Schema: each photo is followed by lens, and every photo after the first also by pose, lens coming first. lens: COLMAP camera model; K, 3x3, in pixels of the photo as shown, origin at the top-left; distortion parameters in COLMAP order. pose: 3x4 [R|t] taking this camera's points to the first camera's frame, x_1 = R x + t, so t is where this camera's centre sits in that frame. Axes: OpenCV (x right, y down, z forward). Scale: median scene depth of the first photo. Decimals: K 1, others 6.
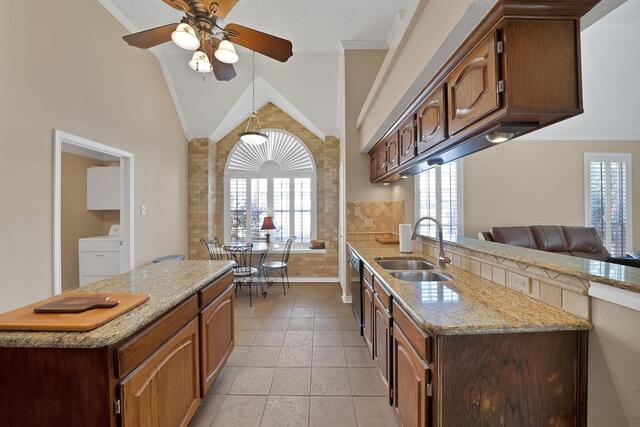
lens RADIAL K [[230.8, 0, 316.2], [0, 230.8, 209.3], [0, 0, 1]] dist [-0.014023, 0.000151]
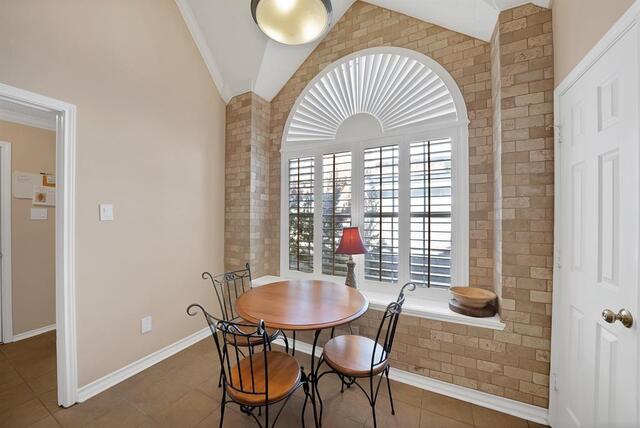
lens RADIAL K [[230.8, 0, 306.1], [0, 230.8, 216.0], [0, 0, 1]] dist [-0.014023, 0.000151]
pose [[0.875185, 0.005596, -0.483756, -0.057605], [-0.000089, 0.999935, 0.011405, 0.003967], [0.483789, -0.009938, 0.875128, 0.538145]]
